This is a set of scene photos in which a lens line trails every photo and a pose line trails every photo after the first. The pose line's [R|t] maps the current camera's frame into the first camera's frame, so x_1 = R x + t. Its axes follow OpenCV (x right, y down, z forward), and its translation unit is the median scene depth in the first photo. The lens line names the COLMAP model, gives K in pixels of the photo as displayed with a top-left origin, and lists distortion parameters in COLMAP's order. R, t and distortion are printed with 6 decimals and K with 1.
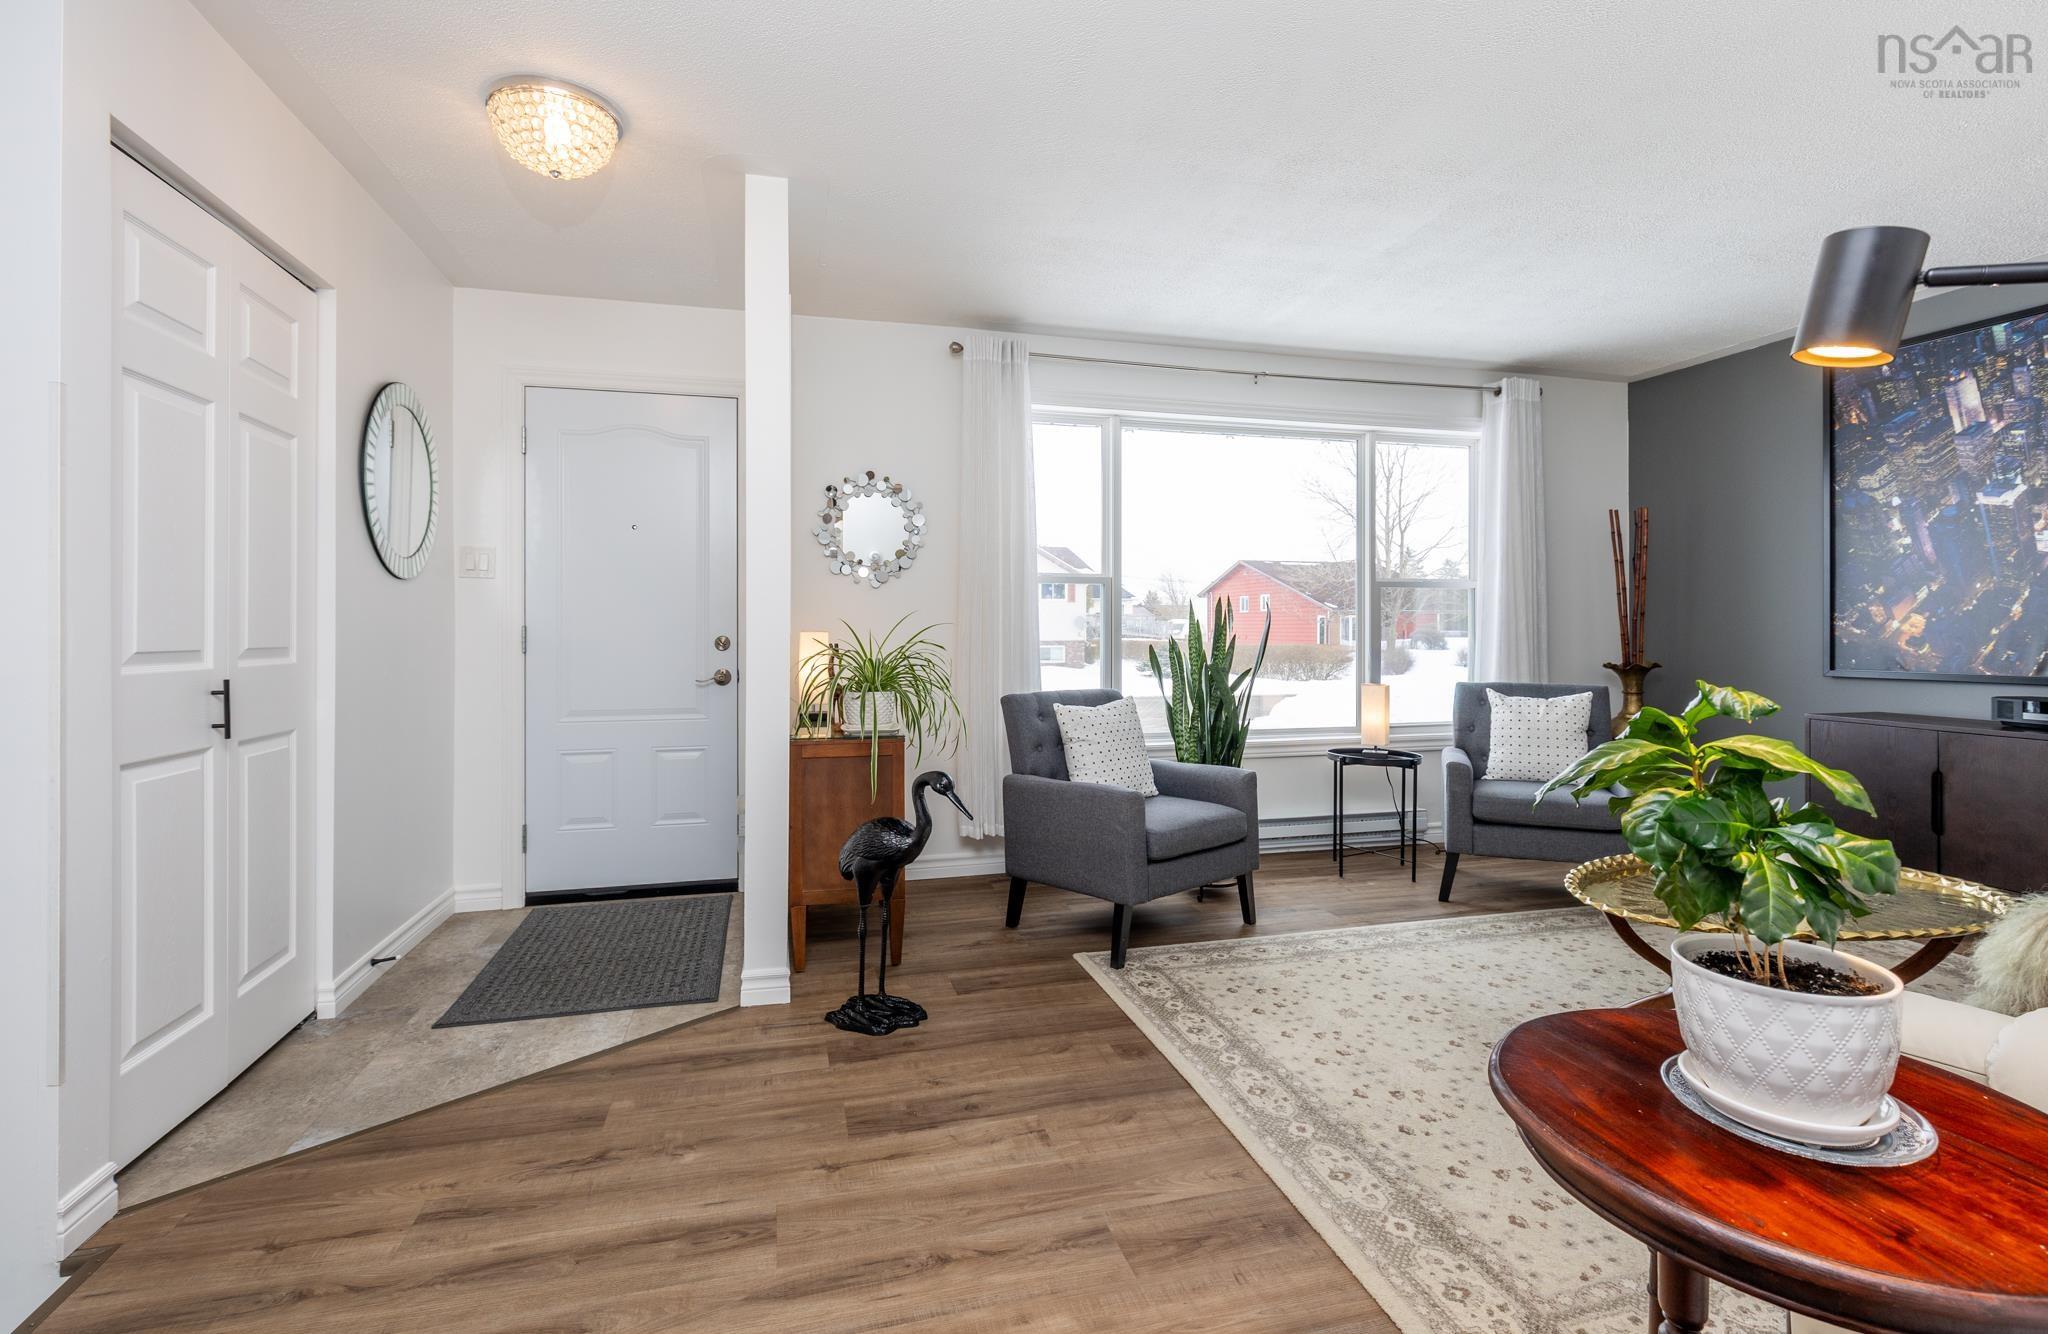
lens RADIAL K [[920.6, 0, 1022.7], [0, 920.6, 628.2], [0, 0, 1]] dist [-0.004073, -0.000377]
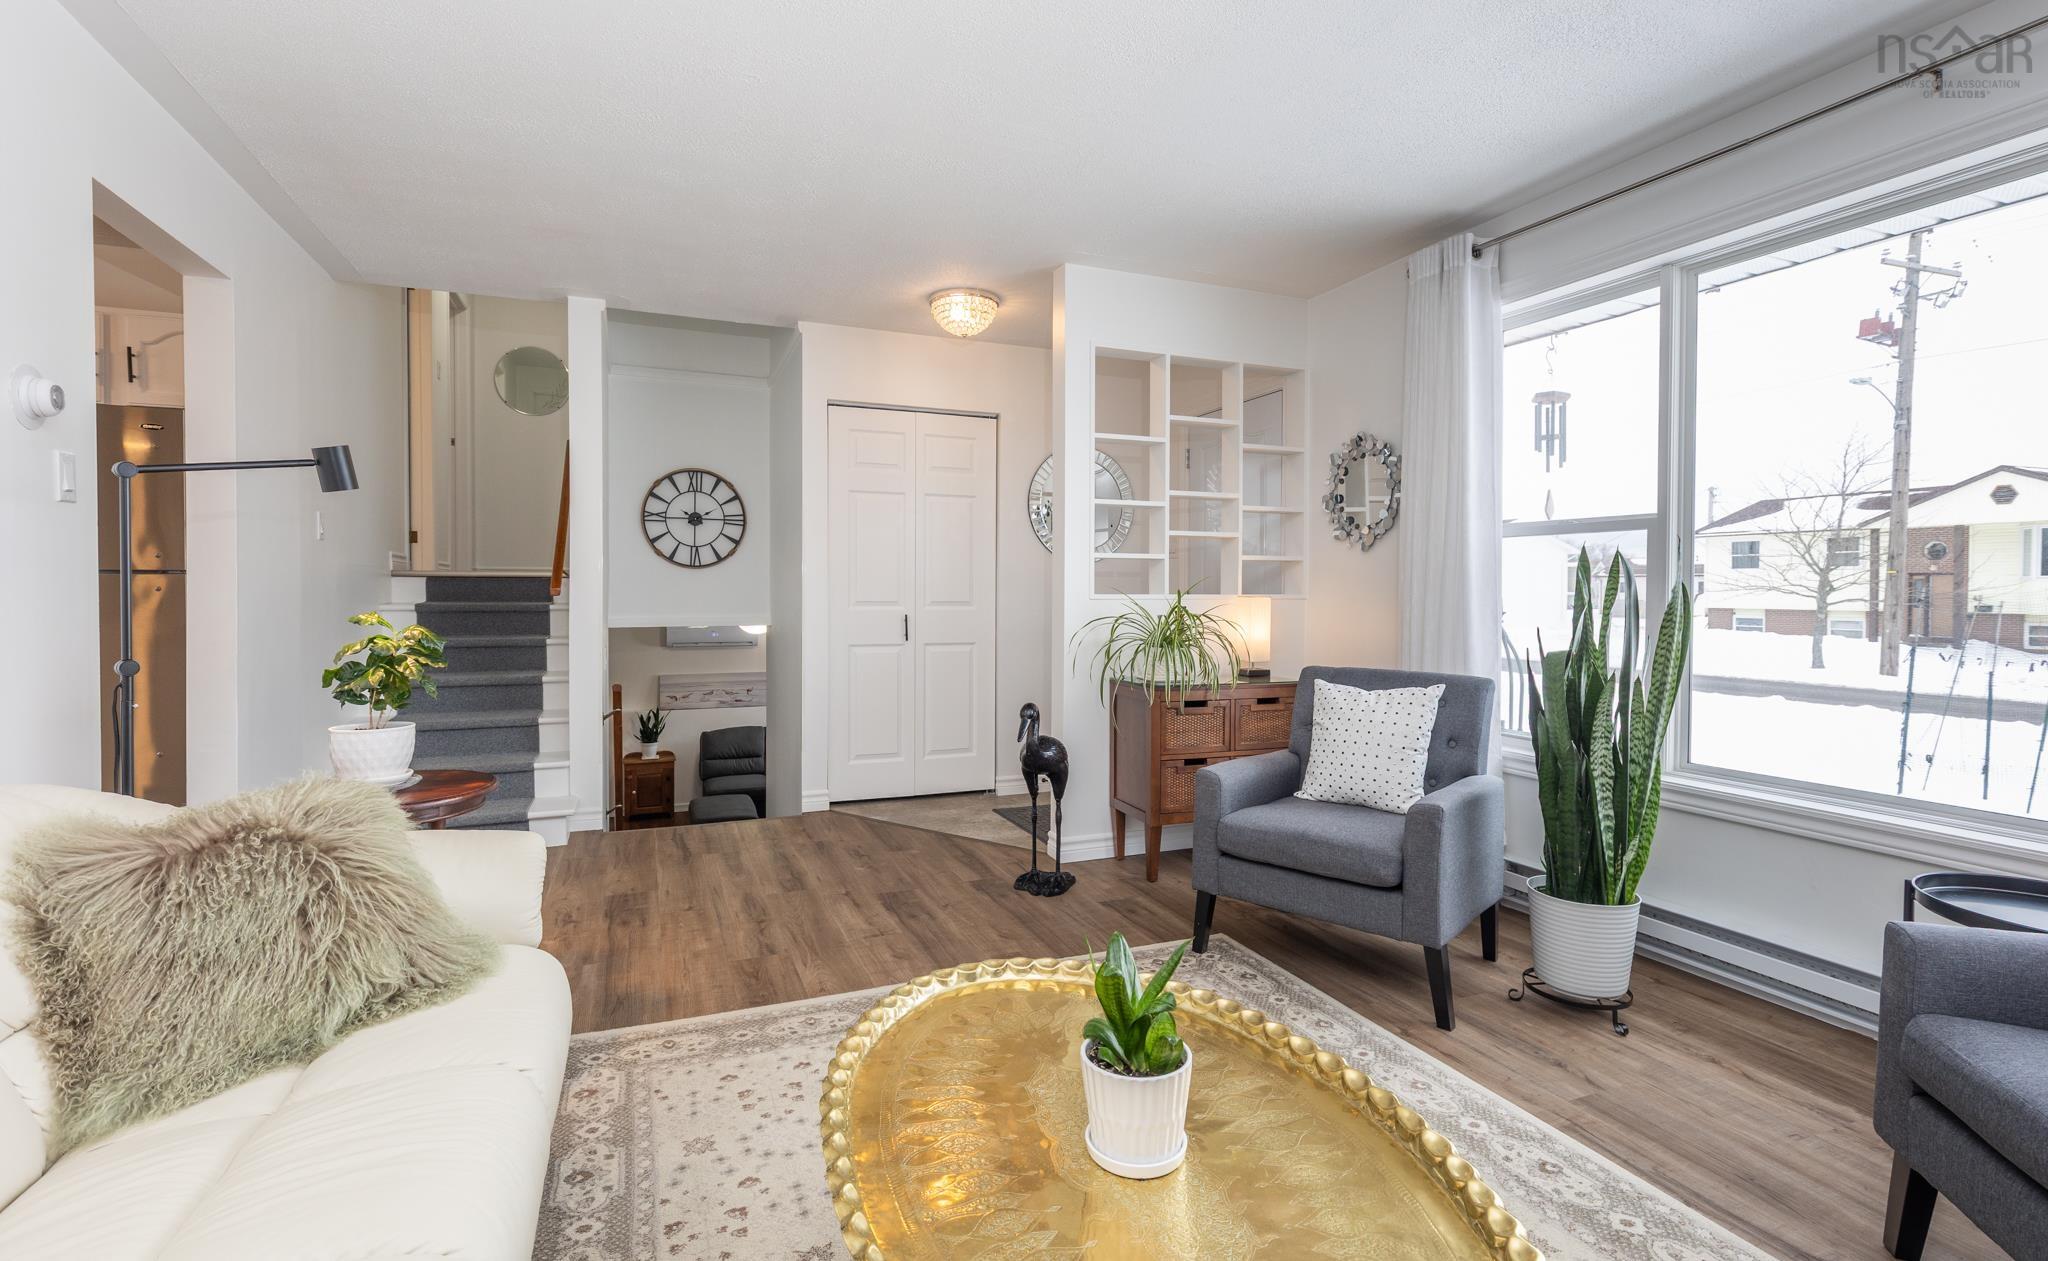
lens RADIAL K [[945.3, 0, 1037.8], [0, 945.3, 603.0], [0, 0, 1]] dist [-0.000735, -0.000173]
pose [[0.131034, 0.013813, -0.991282, 1.520295], [0.000581, 0.999902, 0.014010, -0.007708], [0.991378, -0.002412, 0.131013, 1.028938]]
